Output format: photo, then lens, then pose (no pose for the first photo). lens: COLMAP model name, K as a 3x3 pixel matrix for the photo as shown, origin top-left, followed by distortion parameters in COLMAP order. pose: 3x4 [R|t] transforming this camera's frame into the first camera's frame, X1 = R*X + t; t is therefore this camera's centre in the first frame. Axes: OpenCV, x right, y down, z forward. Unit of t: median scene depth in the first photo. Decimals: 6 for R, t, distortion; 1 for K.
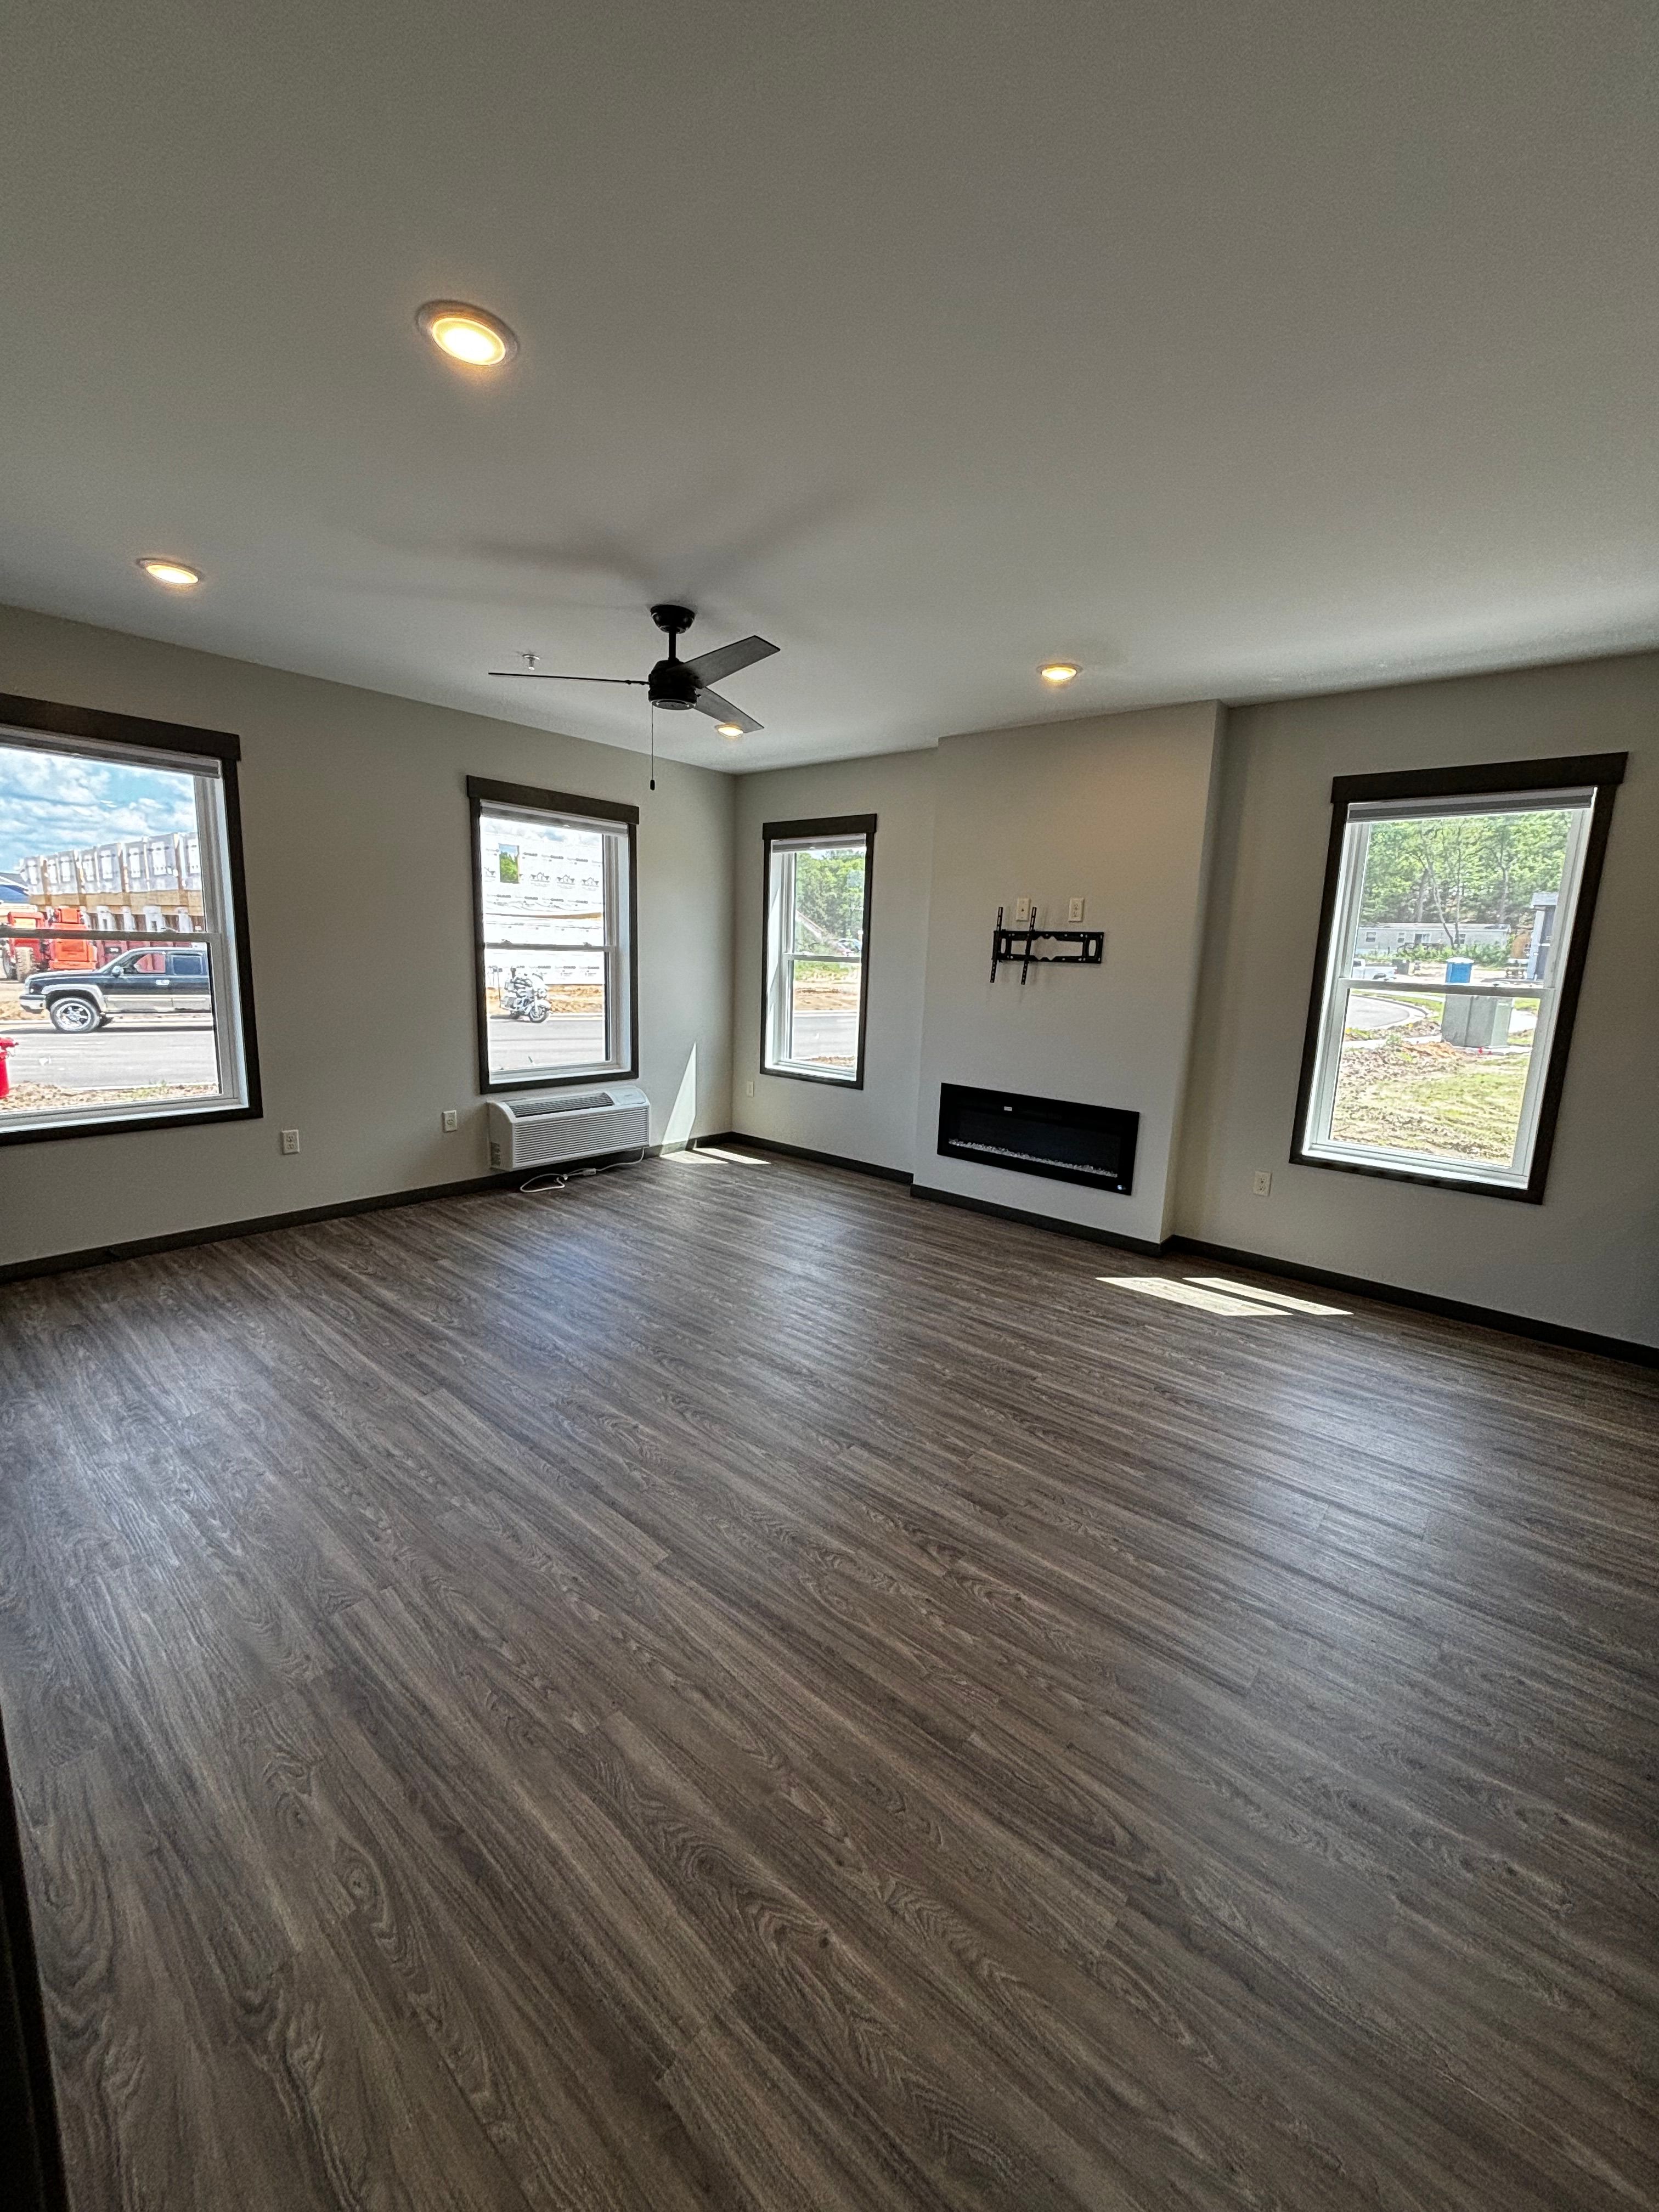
lens RADIAL K [[890.6, 0, 835.7], [0, 890.6, 1096.6], [0, 0, 1]] dist [-0.002125, -0.000175]
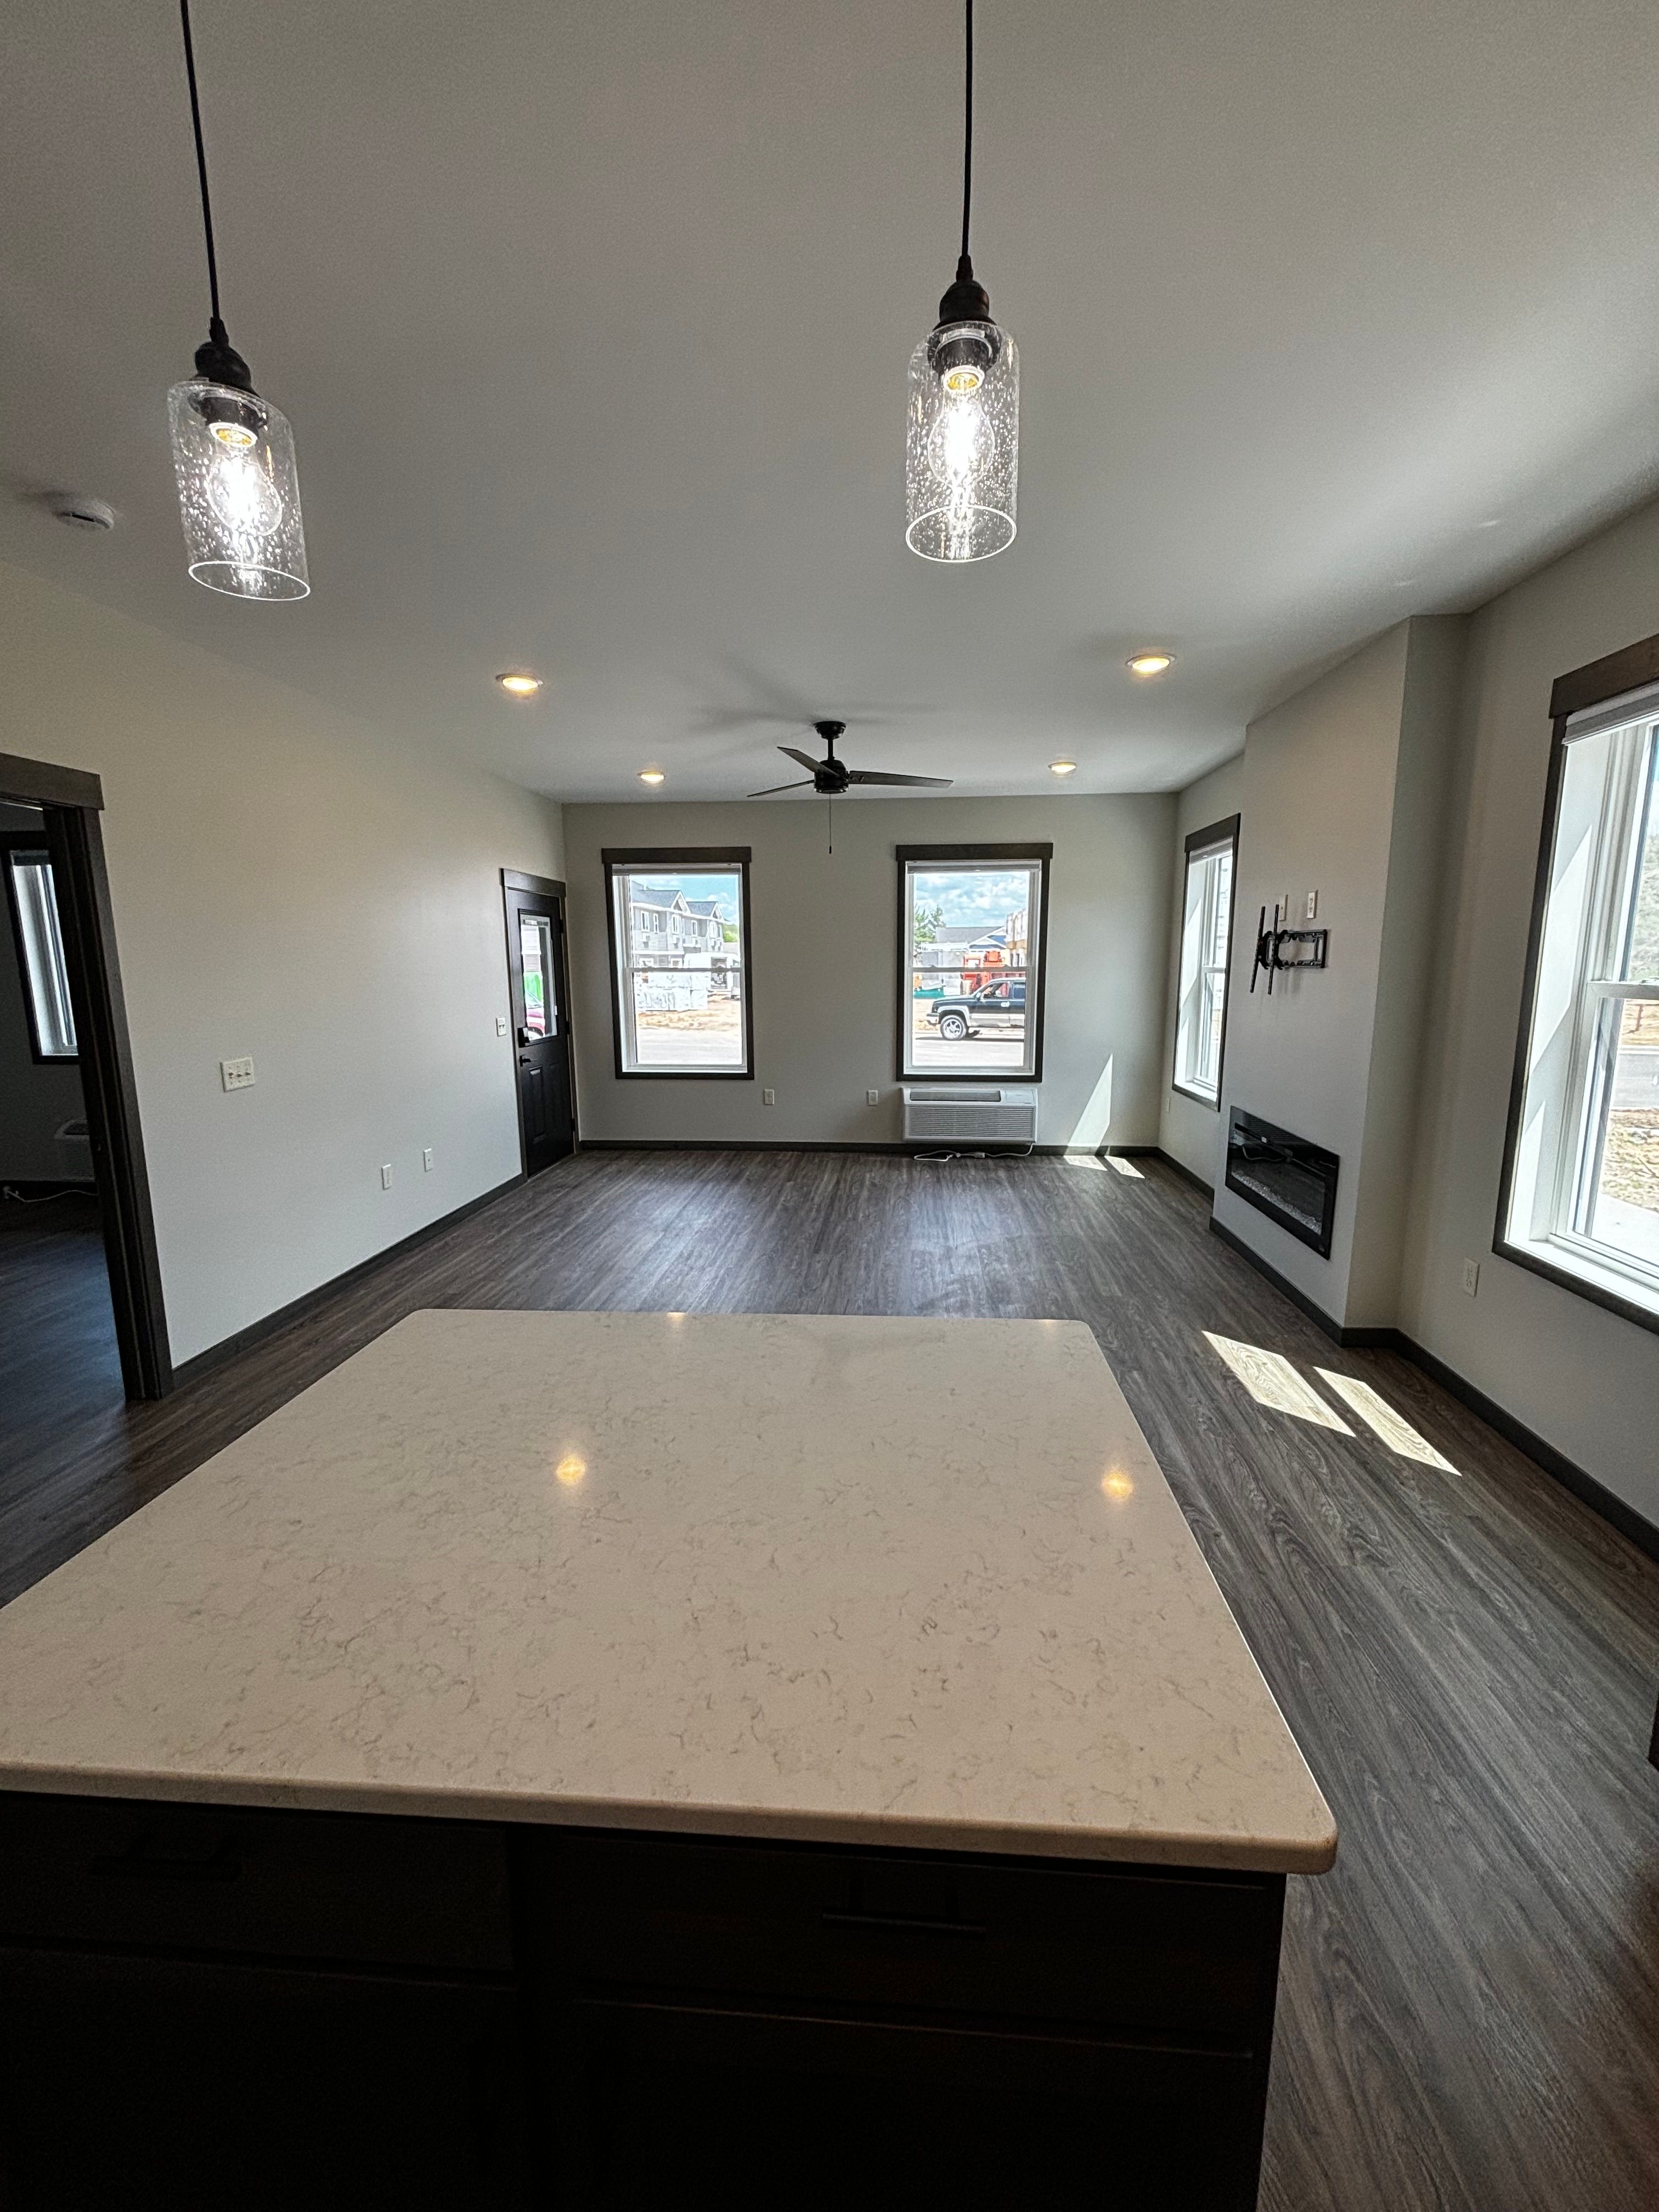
lens RADIAL K [[880.3, 0, 821.9], [0, 880.3, 1096.7], [0, 0, 1]] dist [-0.020824, -0.000124]
pose [[0.569120, 0.088128, -0.817518, 0.641265], [-0.111418, 0.993335, 0.029516, -0.005481], [0.814671, 0.074287, 0.575146, 0.162416]]
